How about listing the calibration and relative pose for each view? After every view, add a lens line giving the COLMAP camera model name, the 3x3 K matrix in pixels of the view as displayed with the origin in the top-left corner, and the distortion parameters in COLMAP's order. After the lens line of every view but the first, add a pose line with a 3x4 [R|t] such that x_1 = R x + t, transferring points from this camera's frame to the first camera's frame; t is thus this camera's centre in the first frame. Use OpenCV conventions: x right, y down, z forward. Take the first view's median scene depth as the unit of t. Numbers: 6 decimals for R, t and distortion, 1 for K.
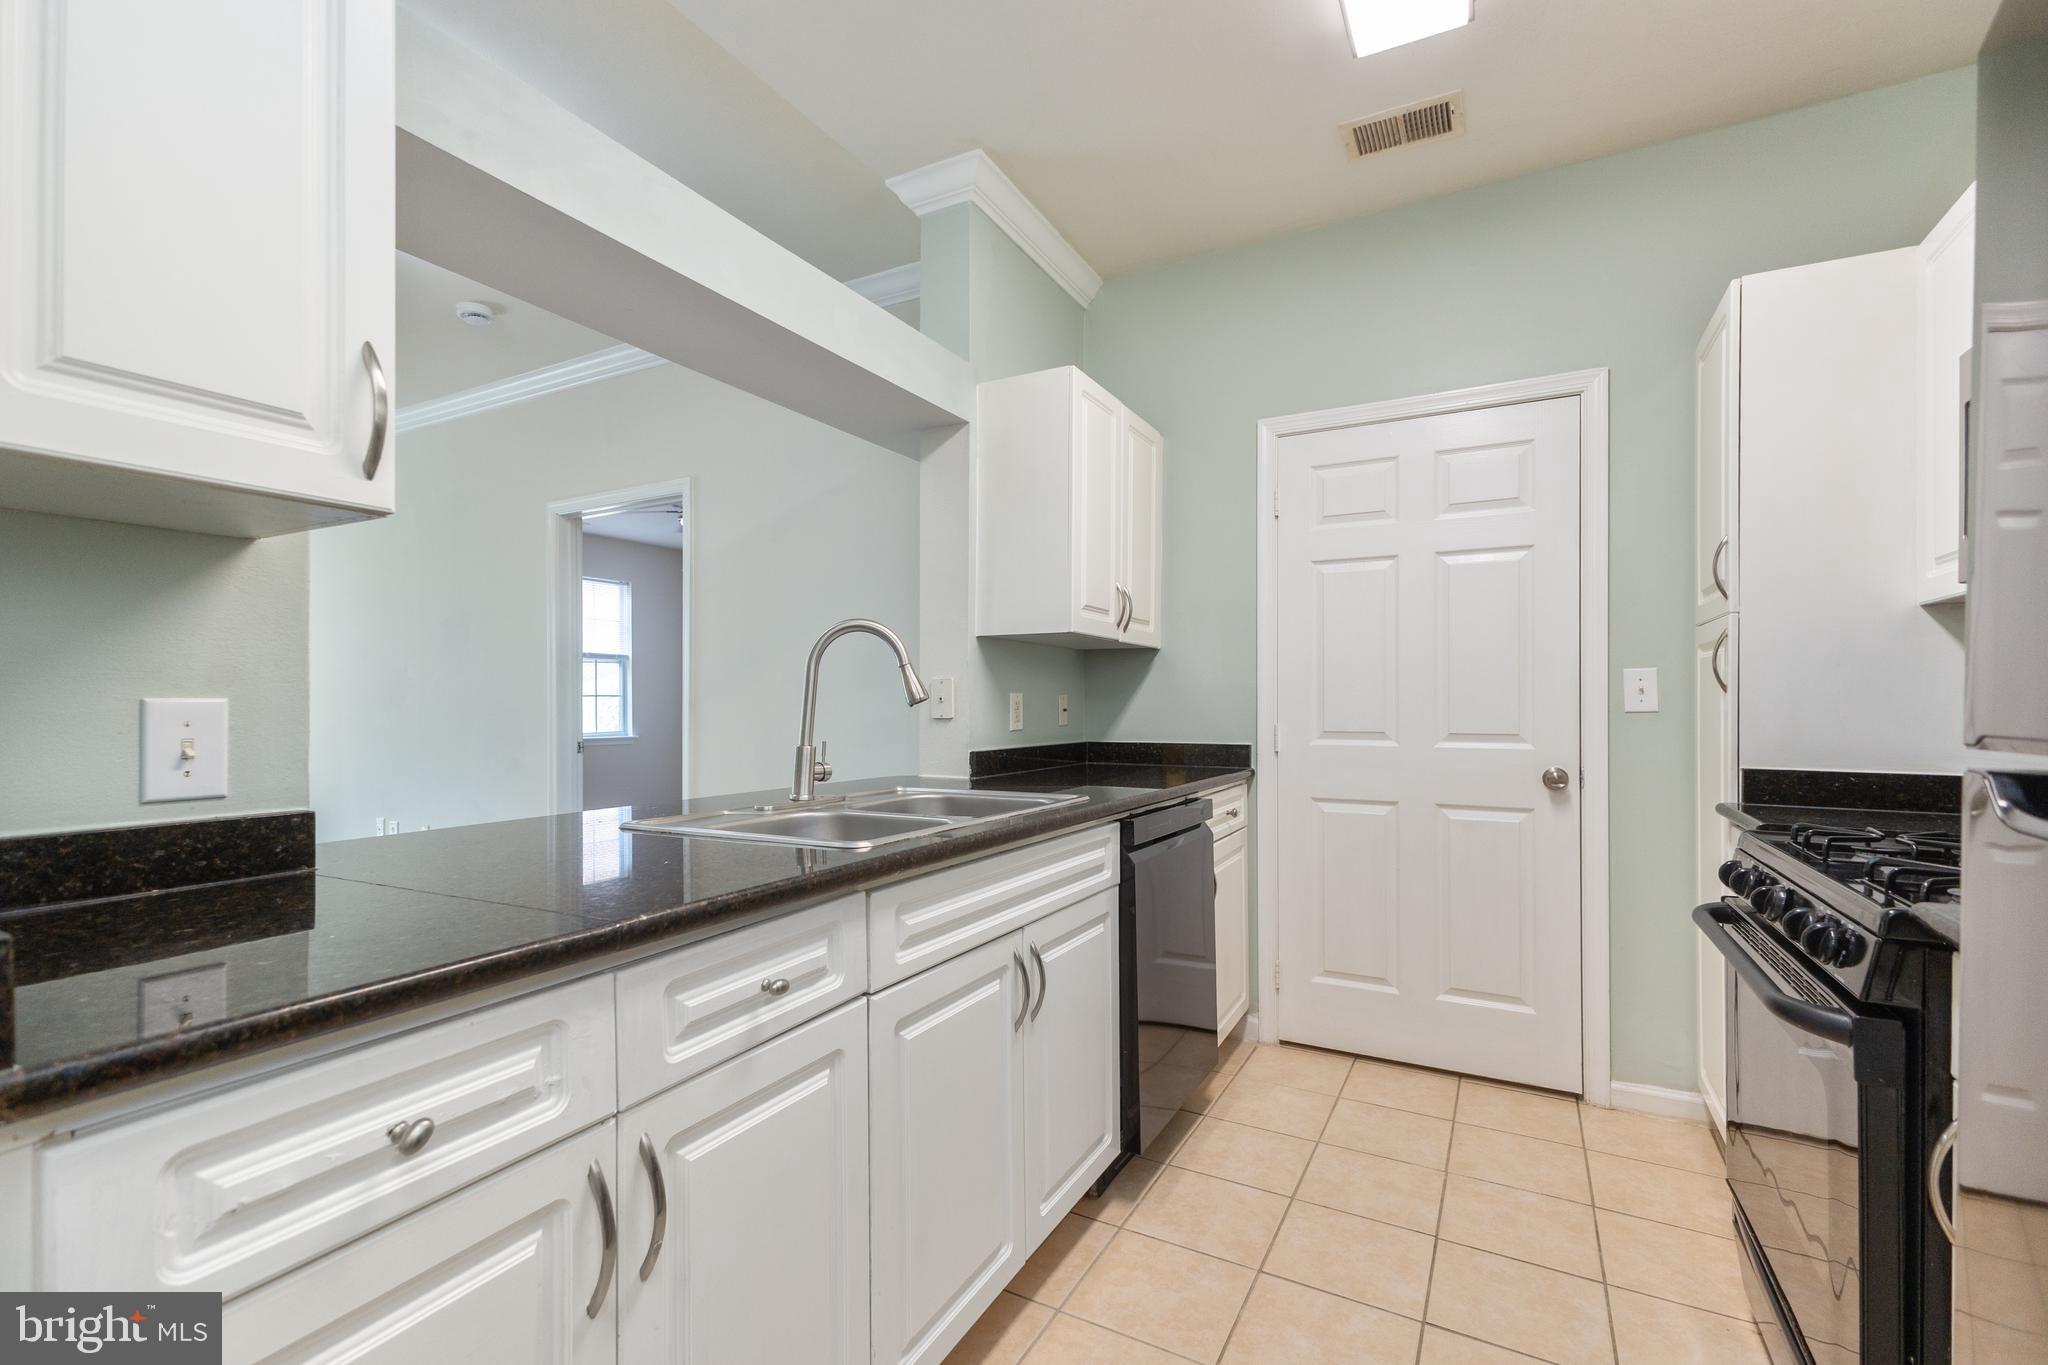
lens RADIAL K [[871.5, 0, 1051.2], [0, 871.5, 698.5], [0, 0, 1]] dist [0.016727, -0.010484]
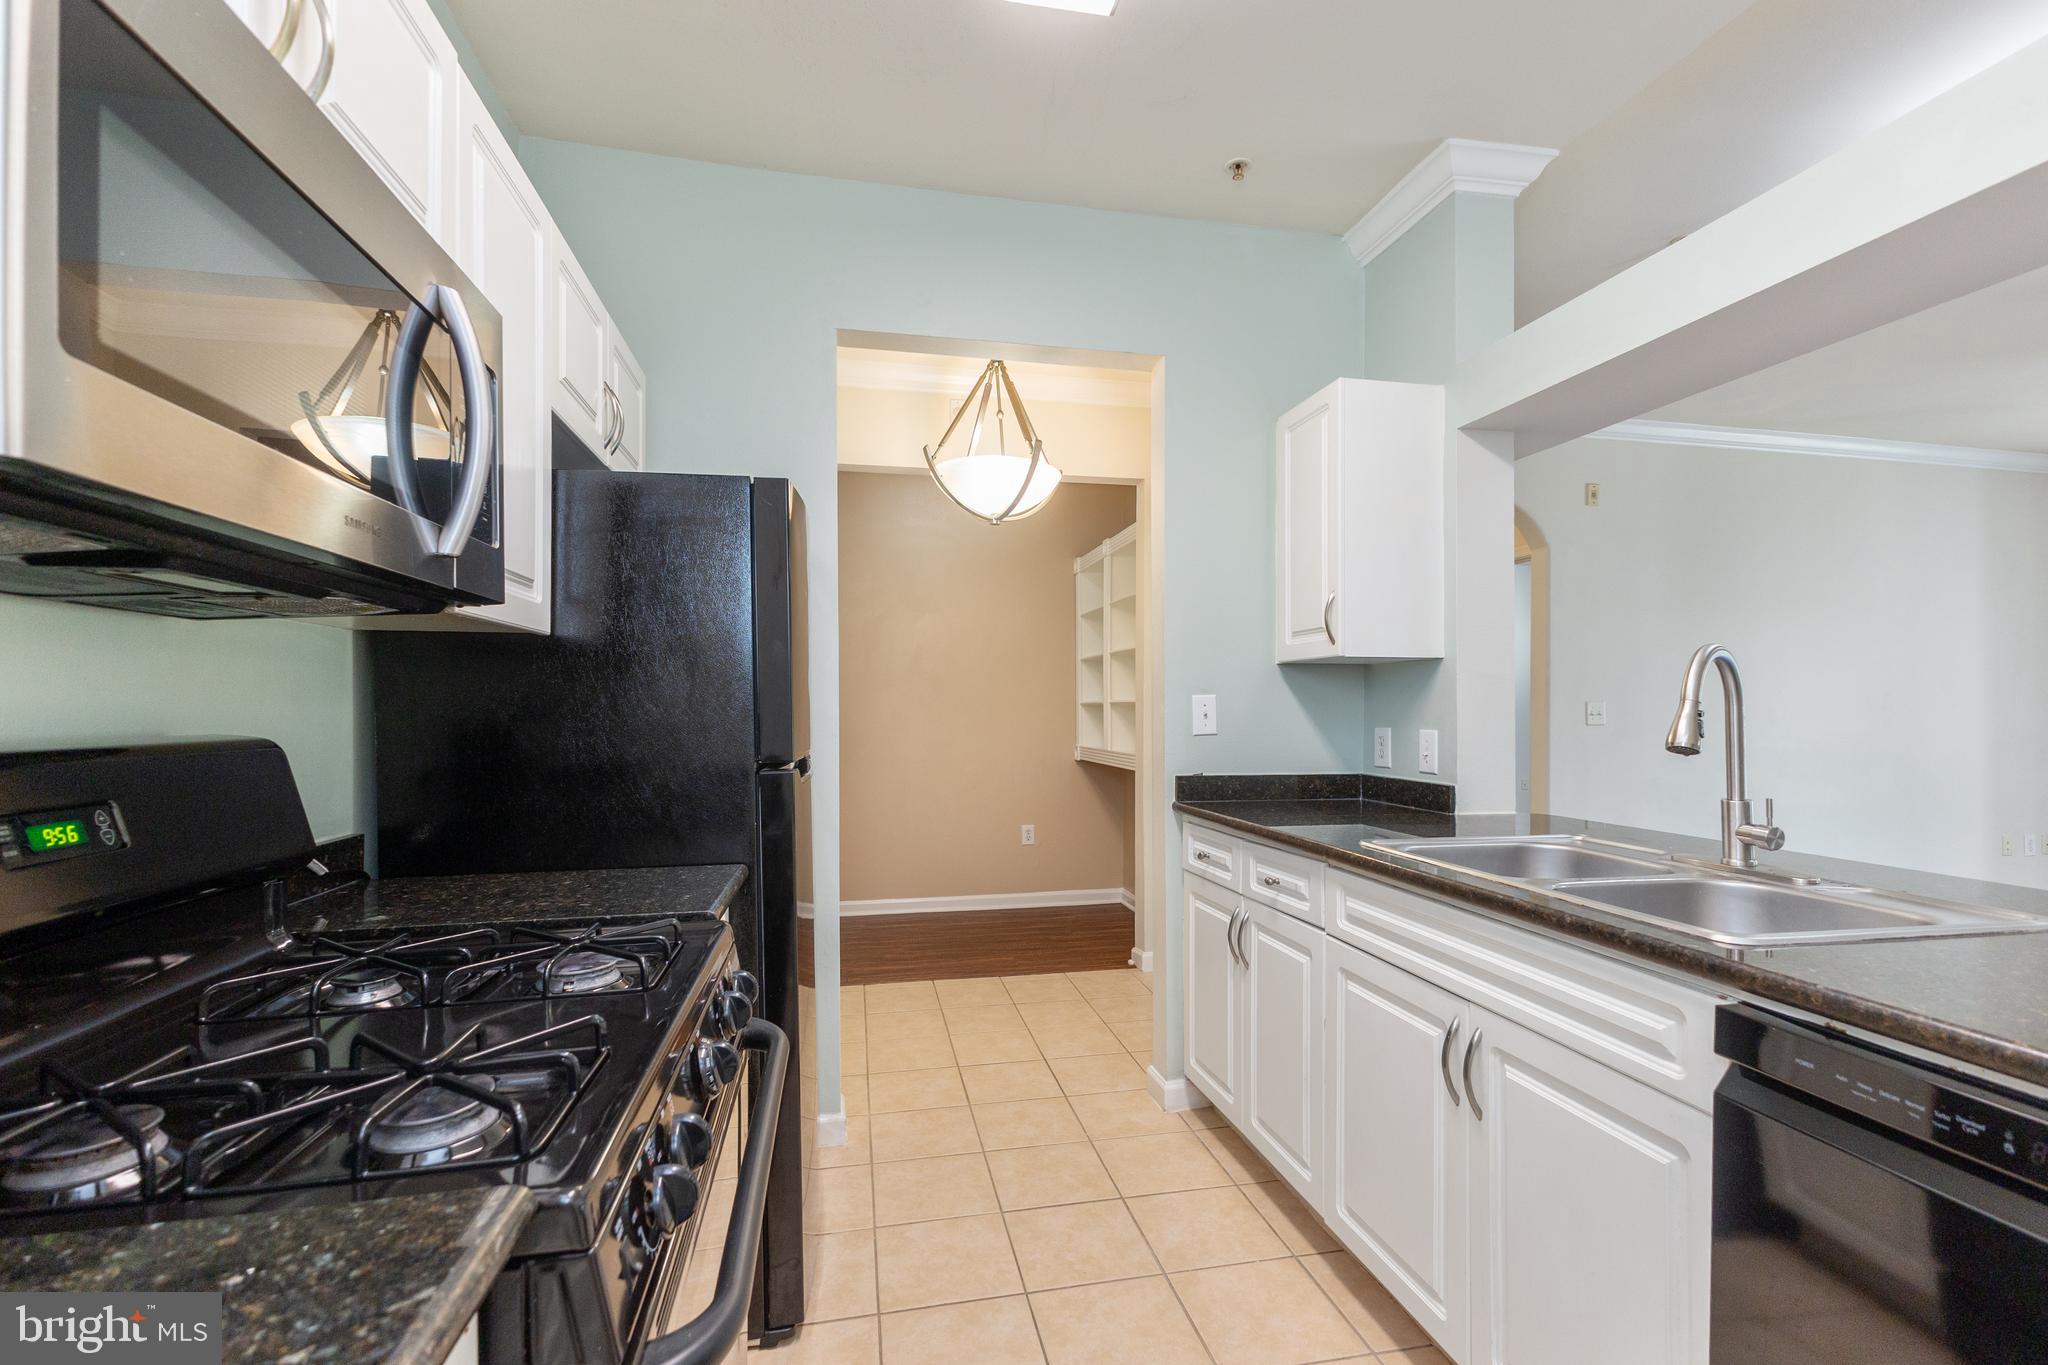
lens RADIAL K [[895.3, 0, 1024.0], [0, 895.3, 682.5], [0, 0, 1]] dist [0.019190, -0.000287]
pose [[-0.769313, -0.019060, -0.638588, 1.019483], [0.000687, 0.999530, -0.030661, -0.039572], [0.638872, -0.024026, -0.768938, 1.594758]]
